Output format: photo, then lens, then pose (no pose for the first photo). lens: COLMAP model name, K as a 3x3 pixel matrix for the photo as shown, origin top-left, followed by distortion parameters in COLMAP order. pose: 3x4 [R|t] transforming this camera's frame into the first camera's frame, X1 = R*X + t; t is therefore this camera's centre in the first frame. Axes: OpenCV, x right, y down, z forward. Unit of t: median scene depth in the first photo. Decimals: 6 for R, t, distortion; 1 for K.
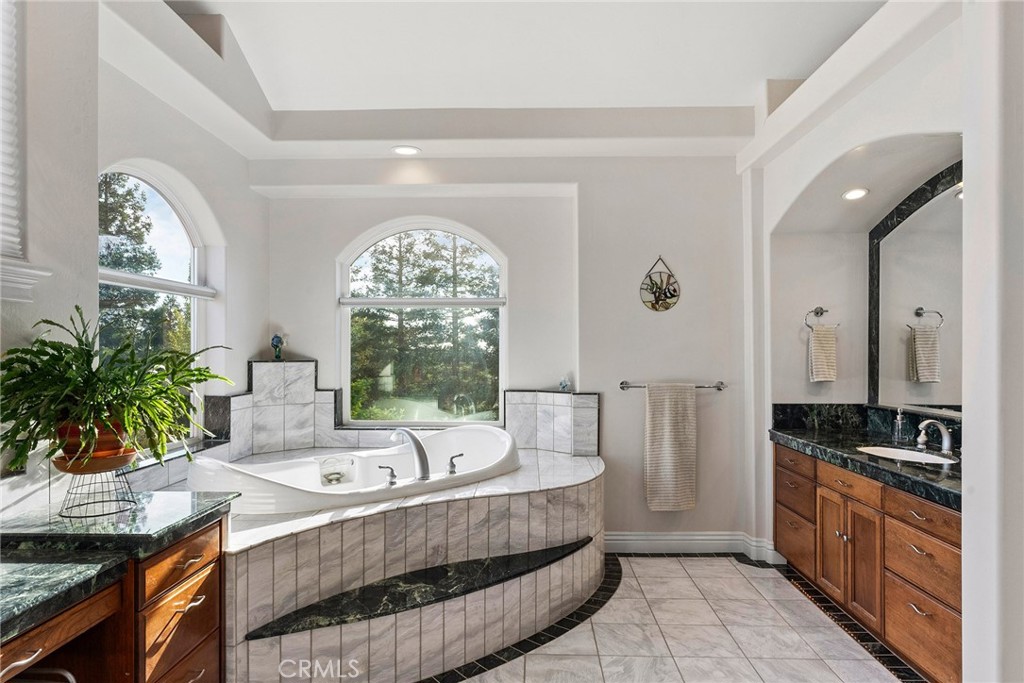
lens RADIAL K [[637.9, 0, 515.6], [0, 637.9, 350.0], [0, 0, 1]] dist [-0.010744, -0.002497]
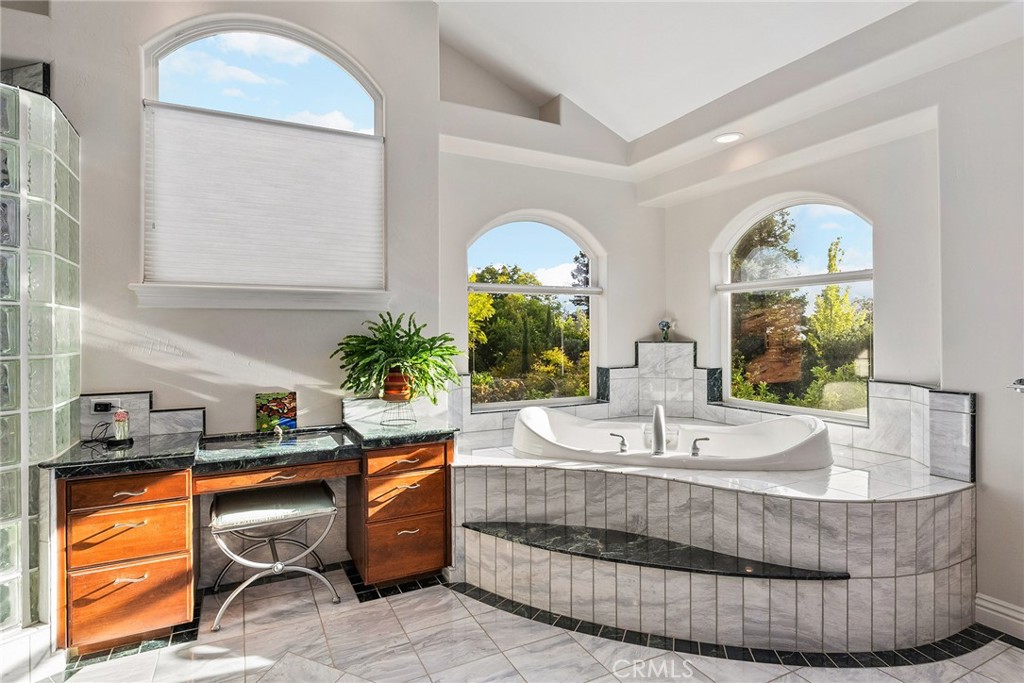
lens RADIAL K [[541.1, 0, 513.0], [0, 541.1, 333.8], [0, 0, 1]] dist [0.003983, 0.001490]
pose [[0.466191, -0.001100, -0.884683, 0.561549], [0.007697, 0.999966, 0.002812, -0.004741], [0.884651, -0.008120, 0.466184, 0.366907]]
